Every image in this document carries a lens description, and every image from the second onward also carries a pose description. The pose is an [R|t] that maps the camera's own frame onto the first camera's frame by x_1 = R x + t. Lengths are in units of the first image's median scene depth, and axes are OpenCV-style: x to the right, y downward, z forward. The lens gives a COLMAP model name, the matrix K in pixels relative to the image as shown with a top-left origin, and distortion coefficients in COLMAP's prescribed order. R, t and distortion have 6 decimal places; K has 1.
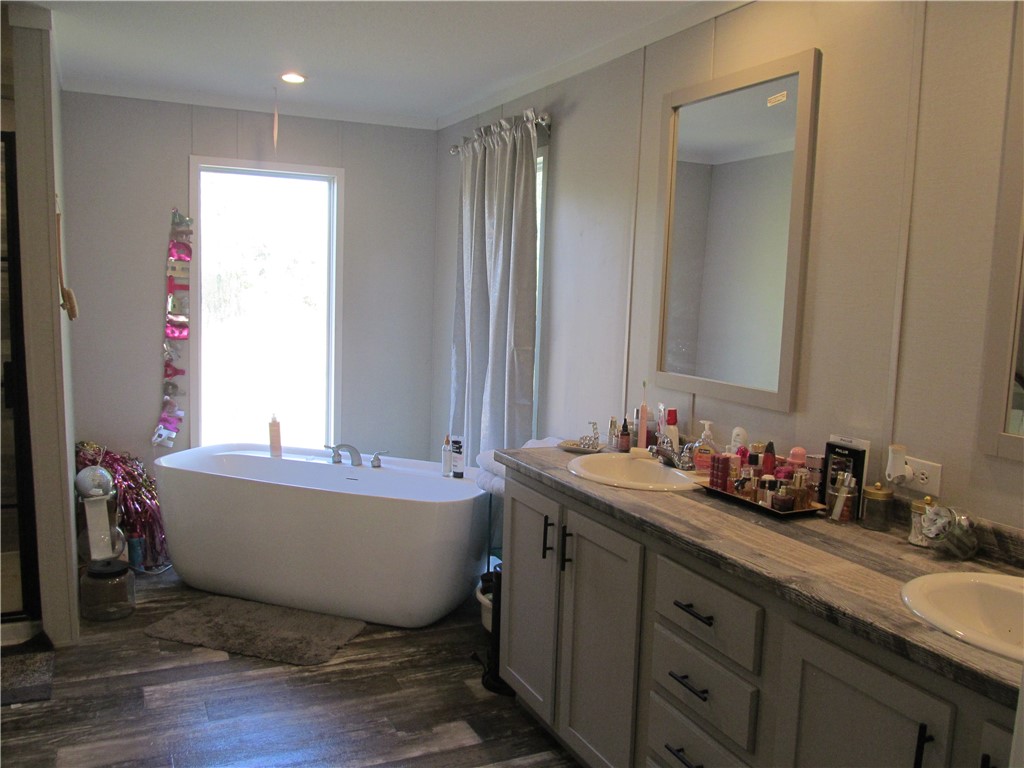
lens RADIAL K [[859.4, 0, 526.0], [0, 859.4, 387.2], [0, 0, 1]] dist [-0.053385, 0.007310]
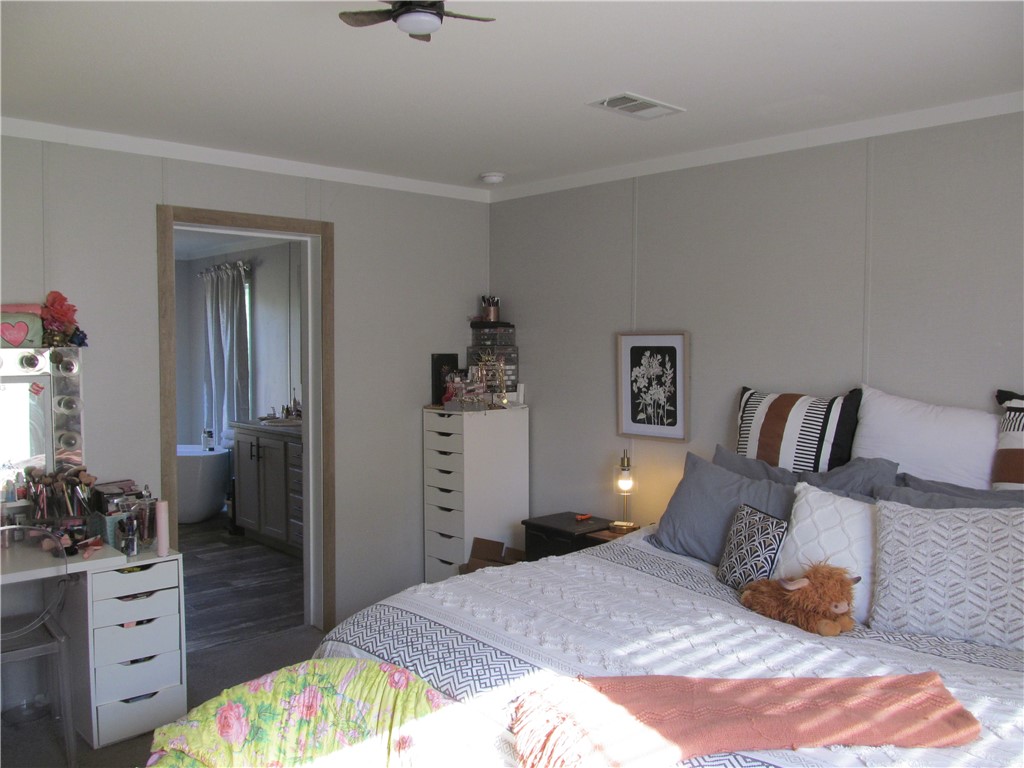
lens RADIAL K [[859.4, 0, 526.0], [0, 859.4, 387.2], [0, 0, 1]] dist [-0.053385, 0.007310]
pose [[0.957292, -0.049648, 0.284830, 0.061445], [0.067729, 0.996243, -0.053978, 0.125478], [-0.281079, 0.070964, 0.957057, -1.094404]]
